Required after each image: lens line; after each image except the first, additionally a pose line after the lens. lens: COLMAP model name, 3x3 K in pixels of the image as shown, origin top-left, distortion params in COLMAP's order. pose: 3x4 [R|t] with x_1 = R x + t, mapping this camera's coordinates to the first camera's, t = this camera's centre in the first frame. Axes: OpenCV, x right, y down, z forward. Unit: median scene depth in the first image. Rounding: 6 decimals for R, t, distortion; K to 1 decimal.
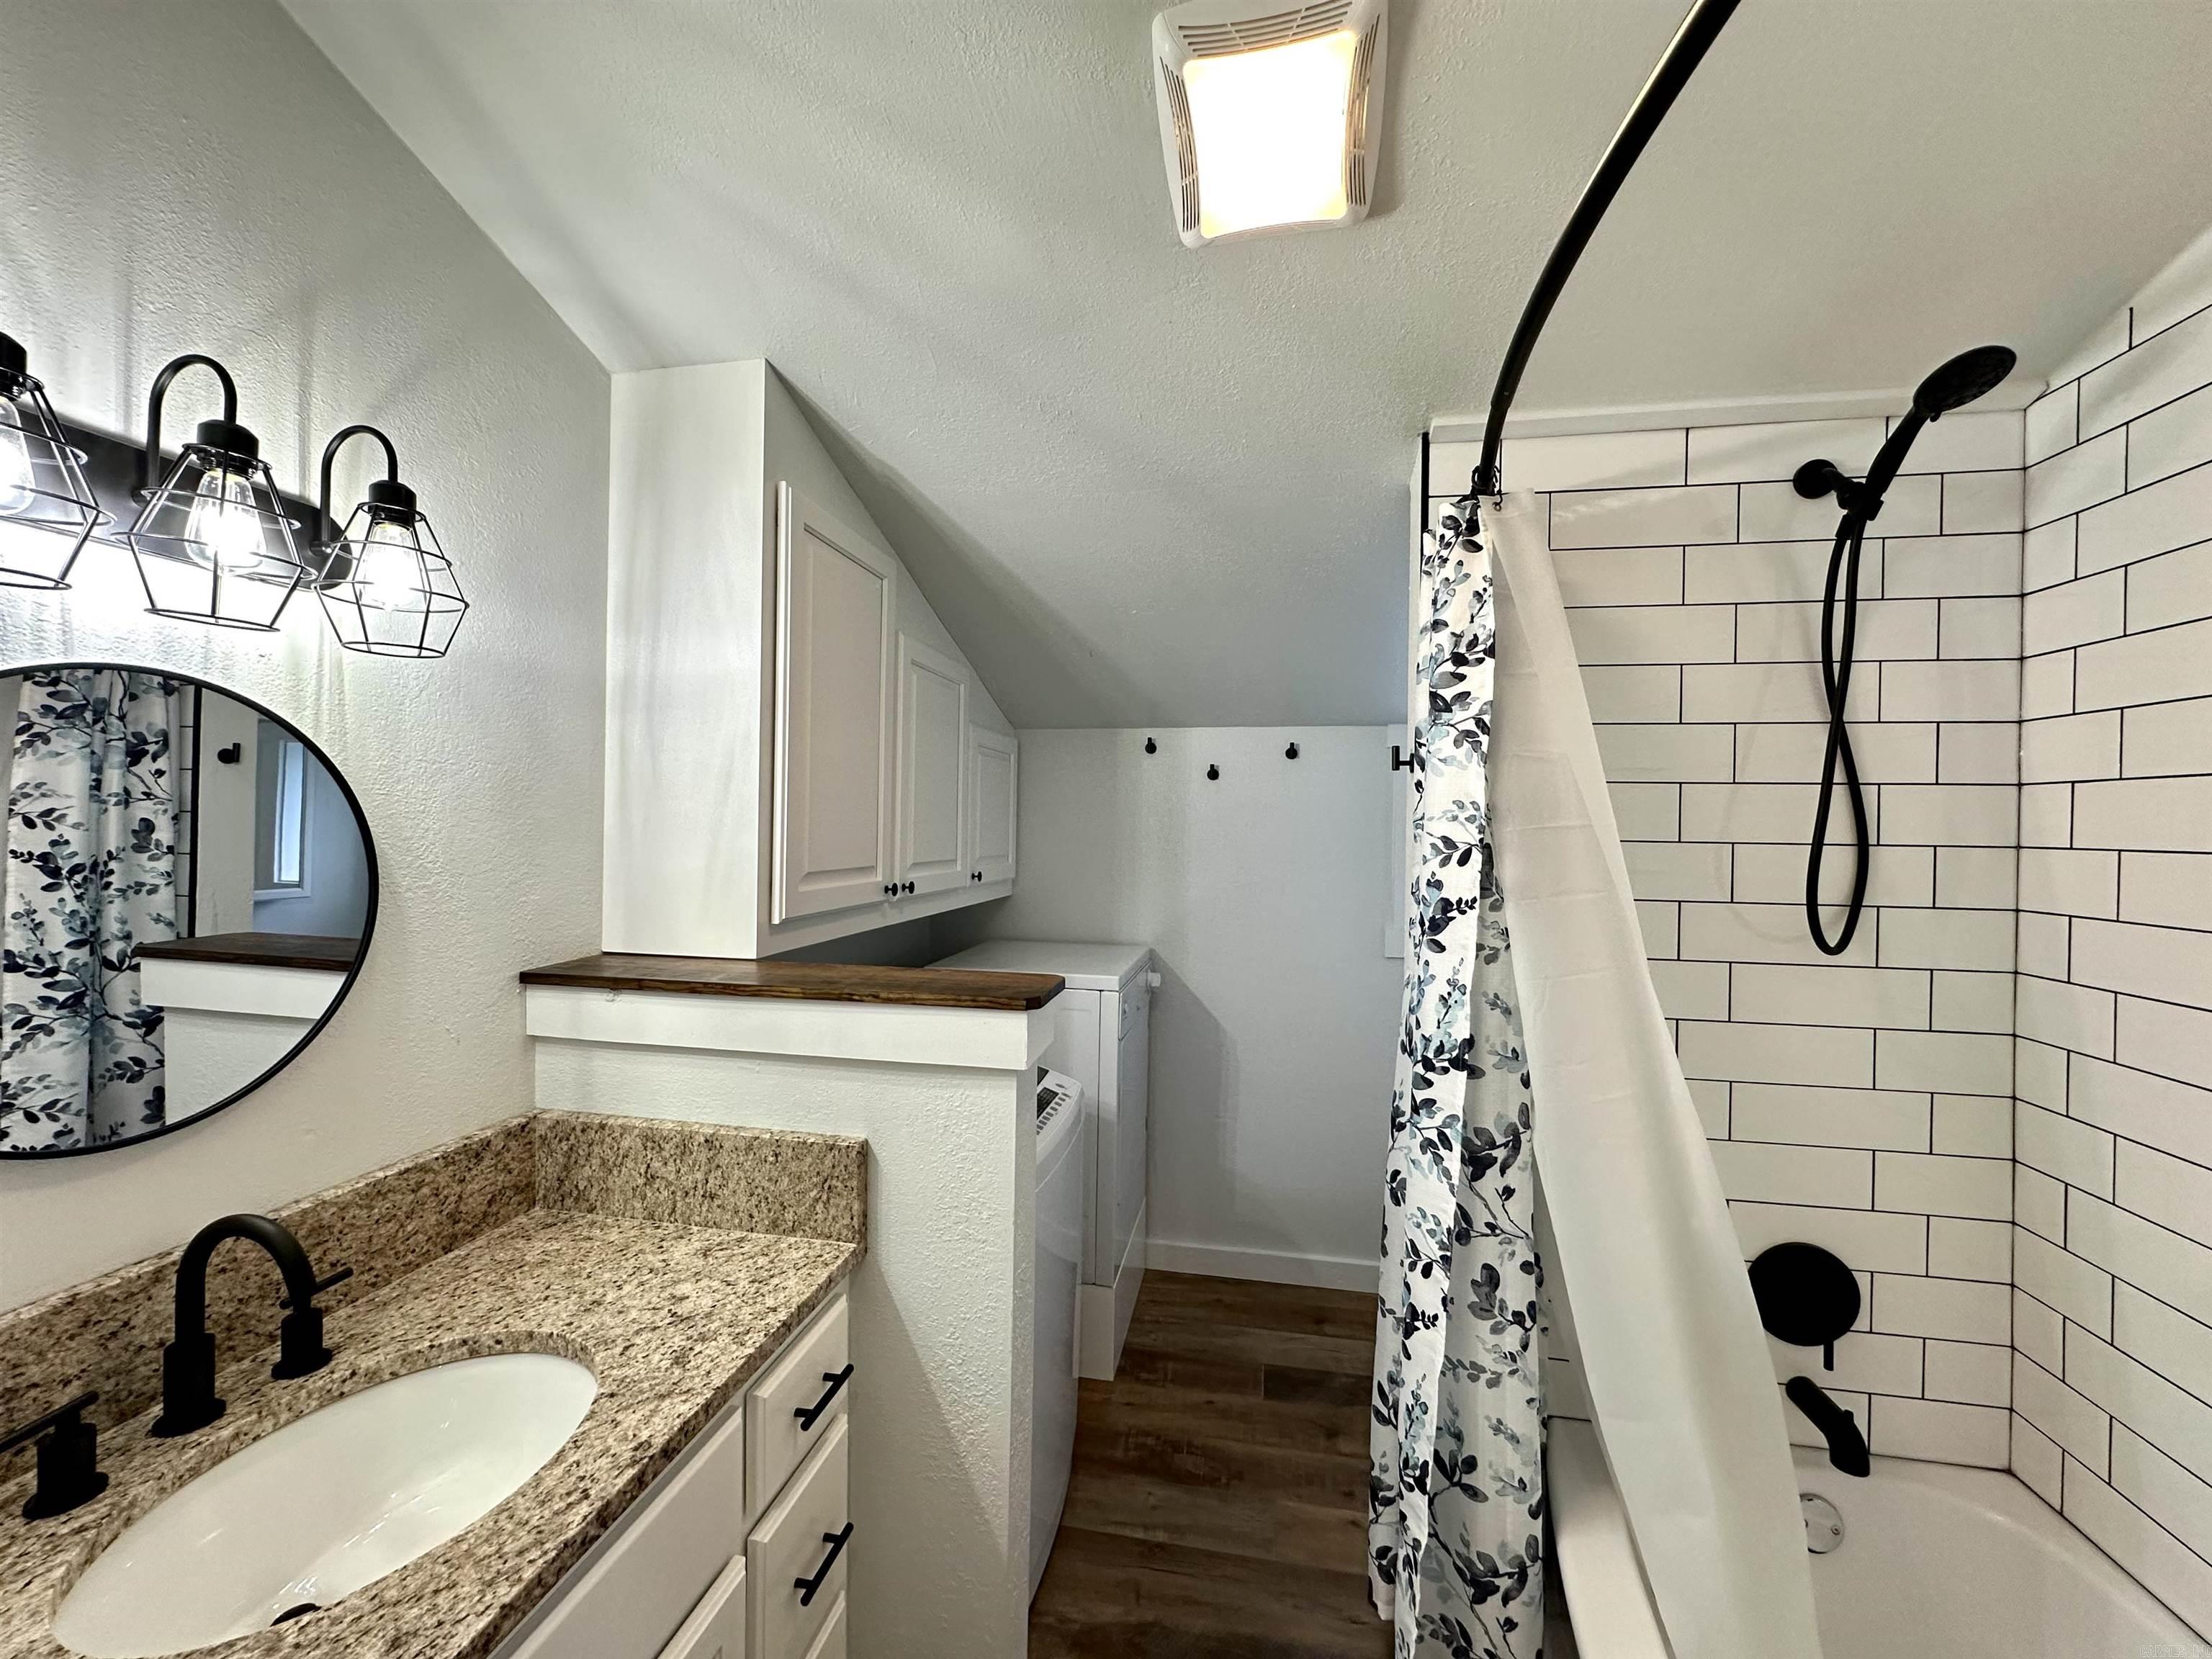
lens RADIAL K [[880.7, 0, 1106.0], [0, 880.7, 829.5], [0, 0, 1]] dist [-0.002292, 0.000611]
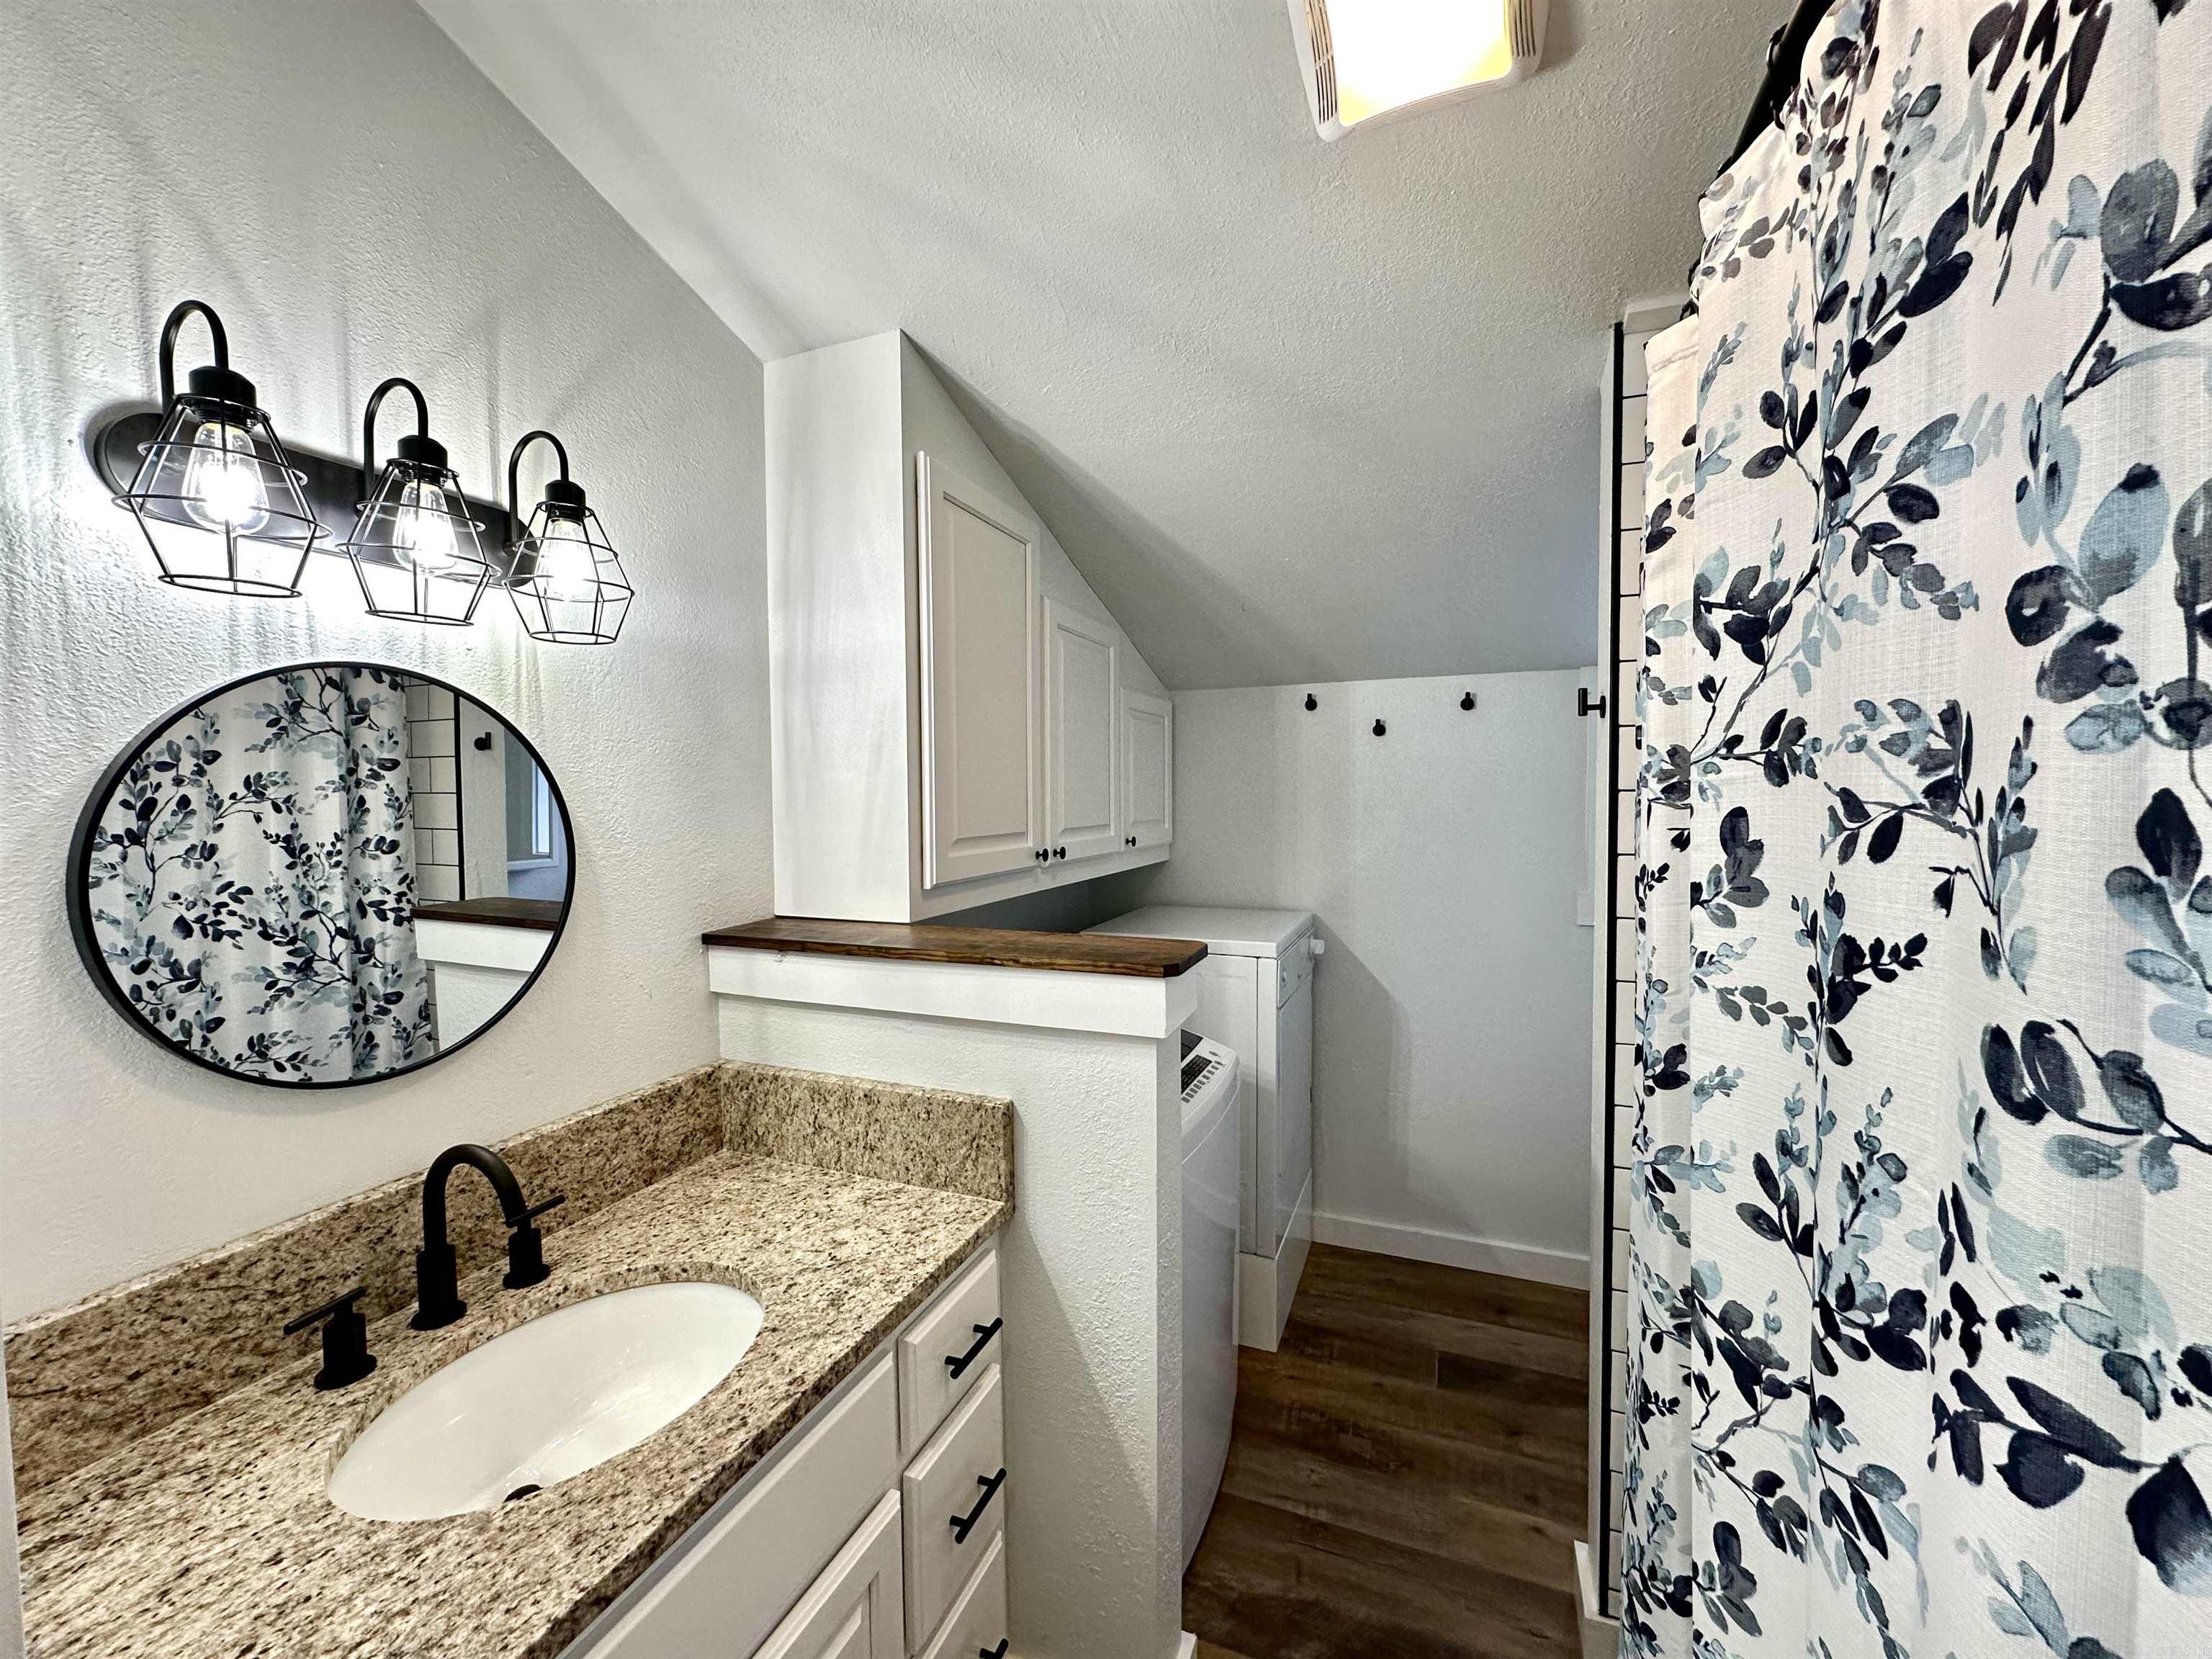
lens RADIAL K [[880.7, 0, 1106.0], [0, 880.7, 829.5], [0, 0, 1]] dist [-0.002292, 0.000611]
pose [[0.981130, -0.014066, -0.192838, 0.034181], [0.021580, 0.999085, 0.036921, 0.005189], [0.192142, -0.040386, 0.980536, 0.041745]]
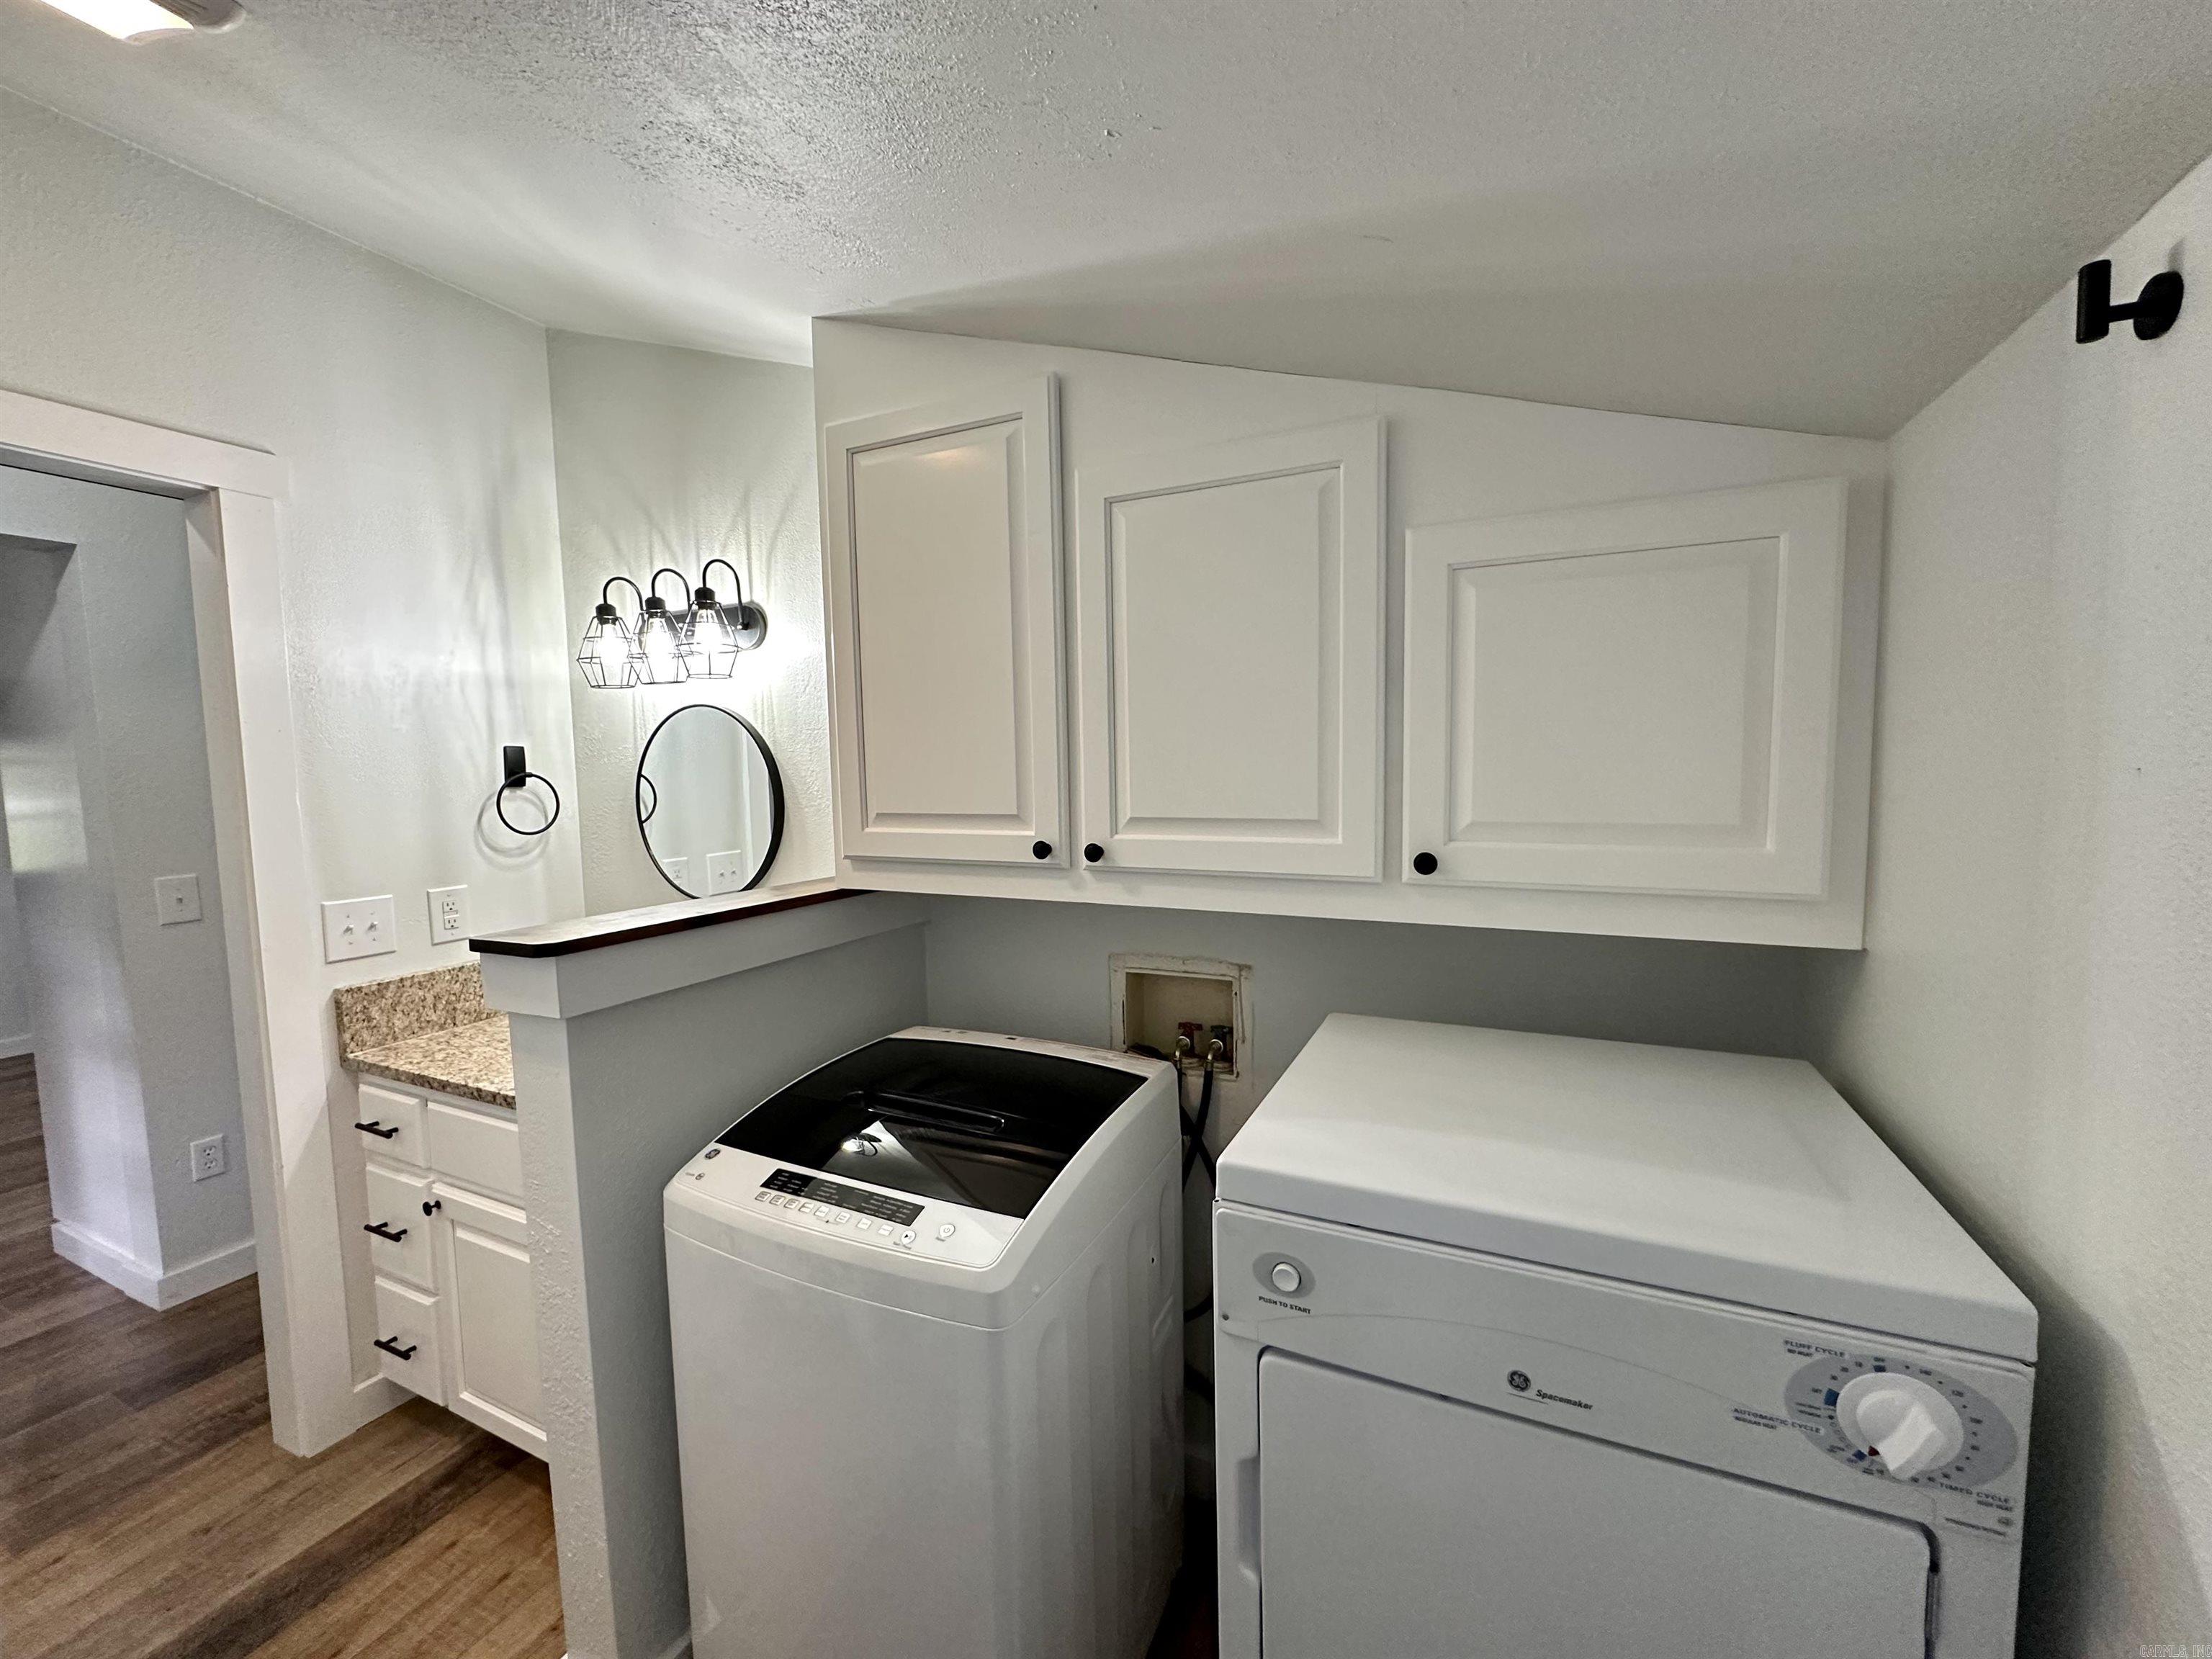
lens RADIAL K [[880.7, 0, 1106.0], [0, 880.7, 829.5], [0, 0, 1]] dist [-0.002292, 0.000611]
pose [[-0.256614, 0.063423, -0.964431, 0.657006], [0.011534, 0.997975, 0.062560, 0.010265], [0.966445, 0.004930, -0.256826, 1.860612]]
